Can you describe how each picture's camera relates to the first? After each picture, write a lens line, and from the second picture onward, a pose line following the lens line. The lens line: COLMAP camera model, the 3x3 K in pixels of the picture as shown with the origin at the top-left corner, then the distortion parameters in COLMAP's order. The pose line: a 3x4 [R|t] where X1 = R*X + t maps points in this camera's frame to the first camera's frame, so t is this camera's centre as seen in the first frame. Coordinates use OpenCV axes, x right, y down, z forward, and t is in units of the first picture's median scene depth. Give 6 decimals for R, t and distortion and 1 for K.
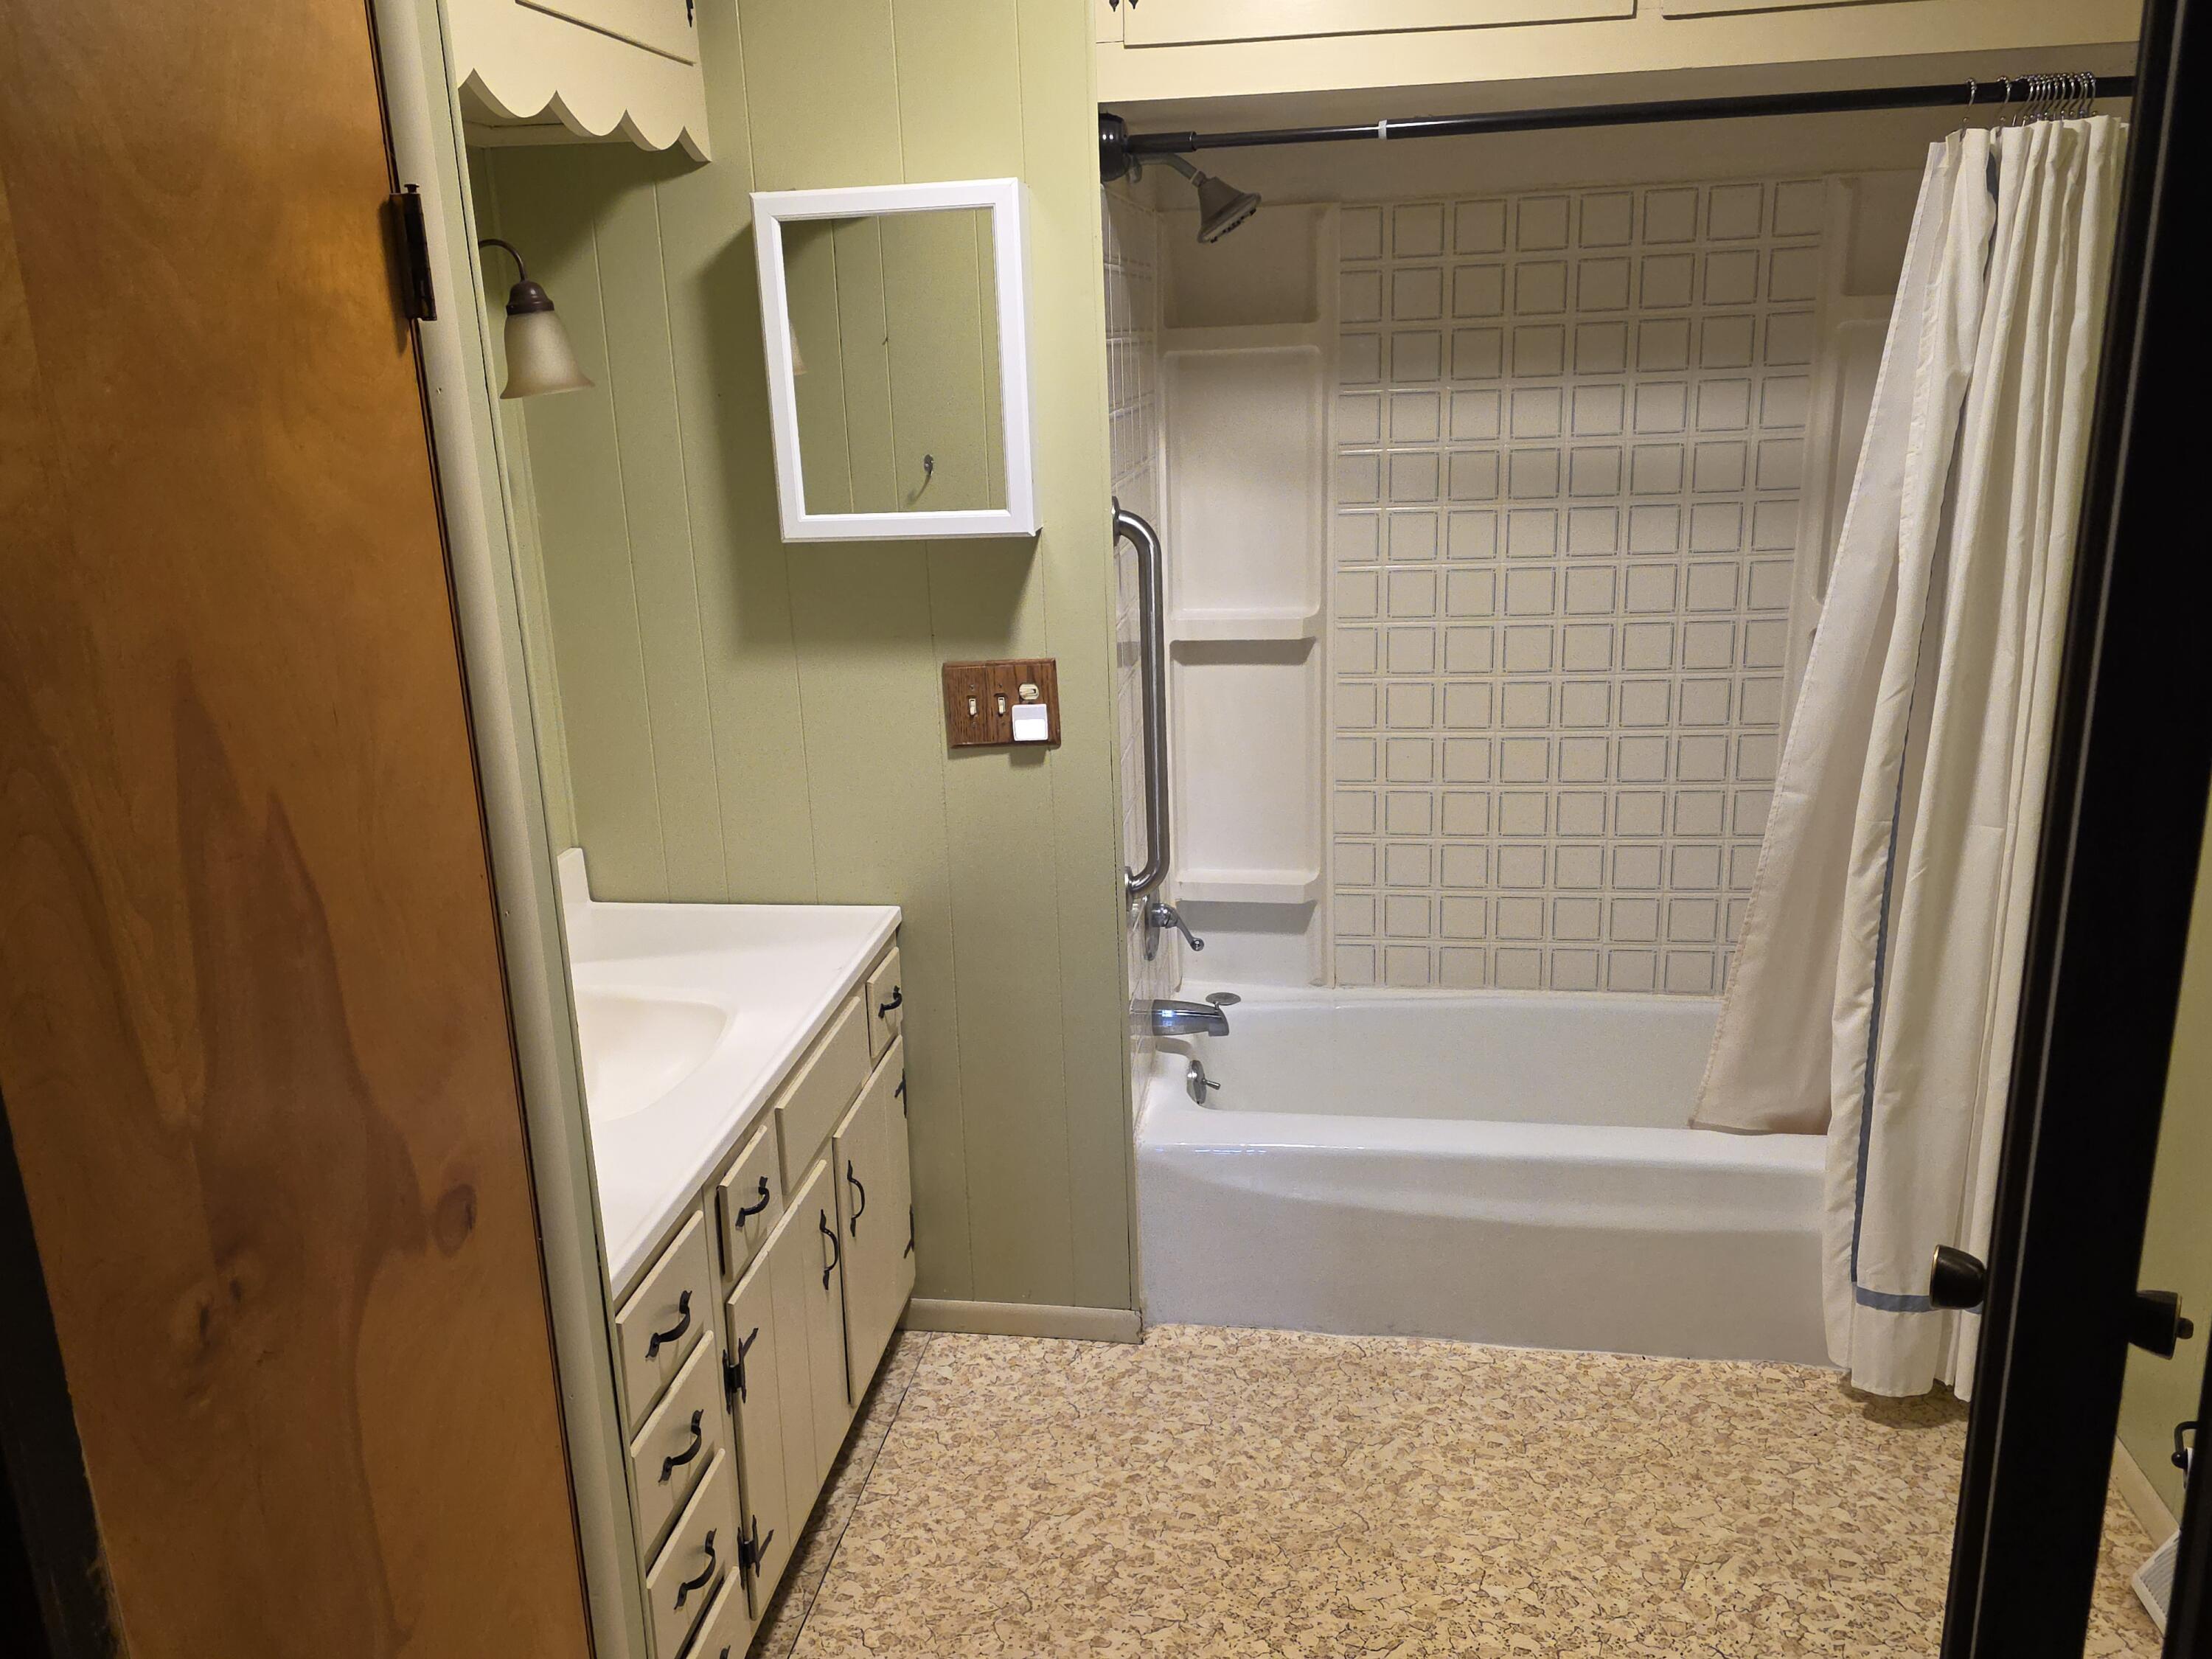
lens RADIAL K [[1766.0, 0, 1071.6], [0, 1766.0, 834.5], [0, 0, 1]] dist [0.101951, -0.145122]
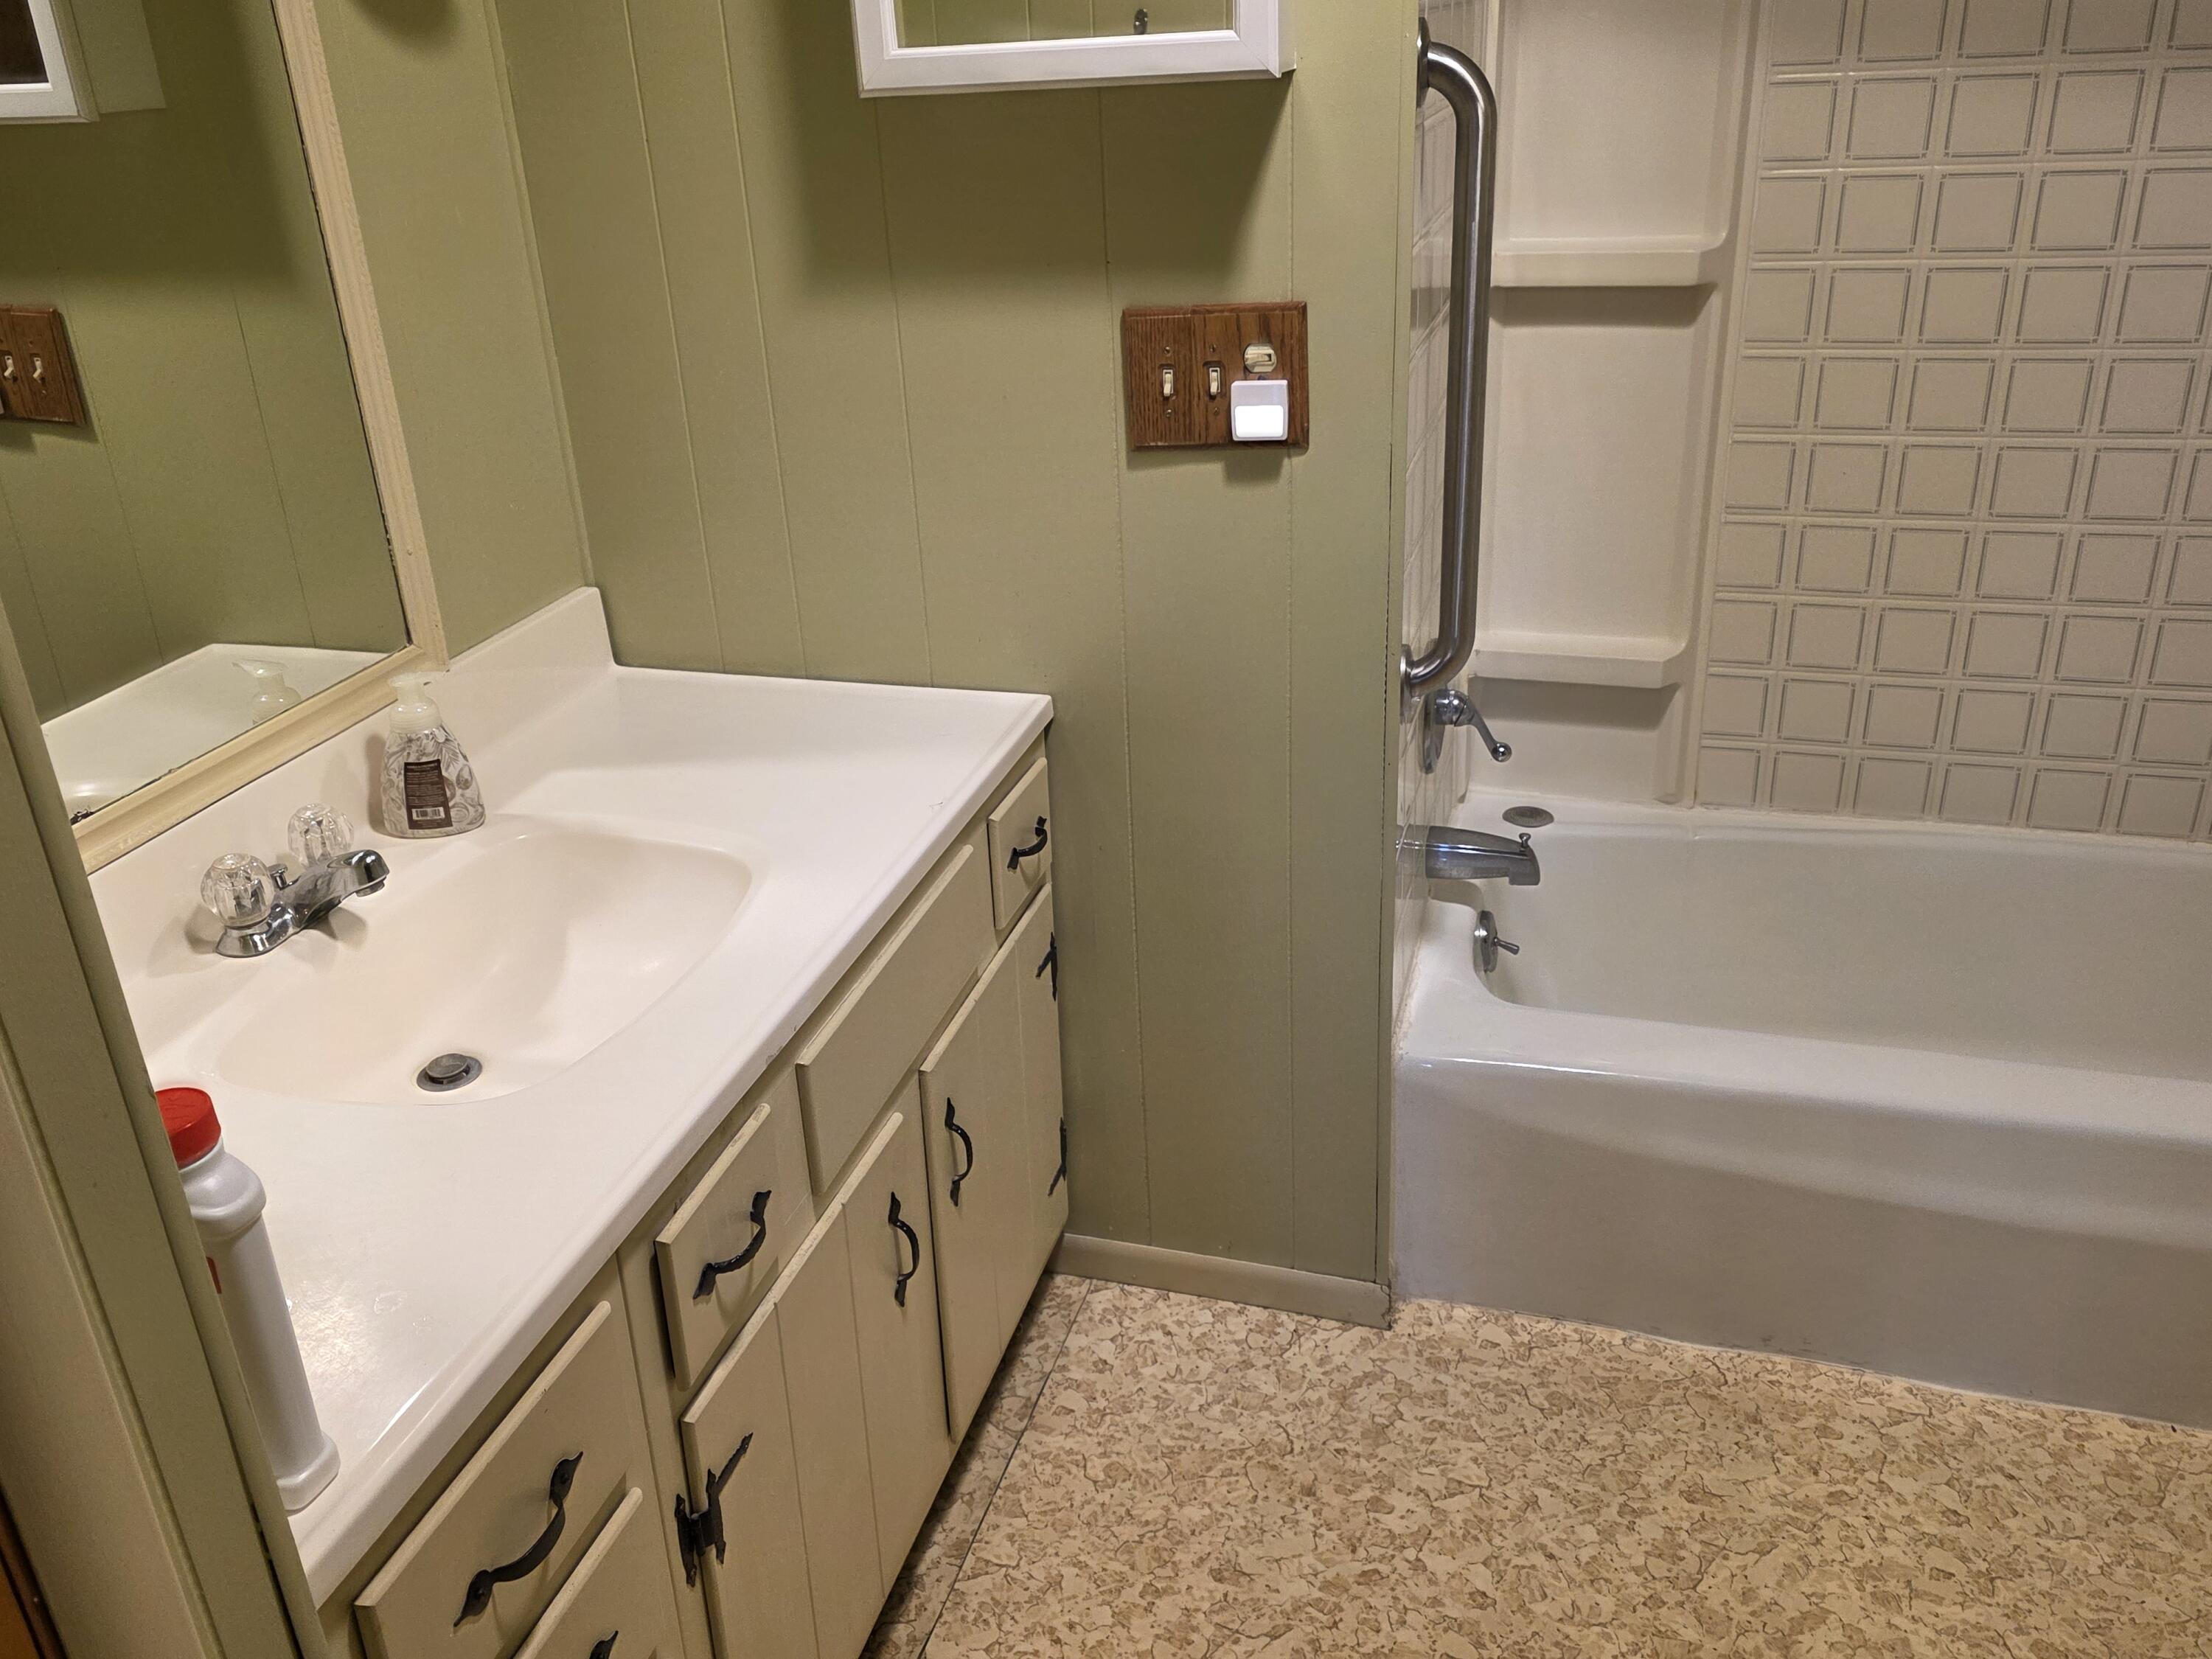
lens RADIAL K [[1873.6, 0, 1106.0], [0, 1873.6, 829.5], [0, 0, 1]] dist [0.097609, -0.106894]
pose [[0.992757, 0.046996, -0.110565, 0.002471], [-0.028984, 0.986821, 0.159199, -0.021704], [0.116589, -0.154841, 0.981036, 0.321762]]
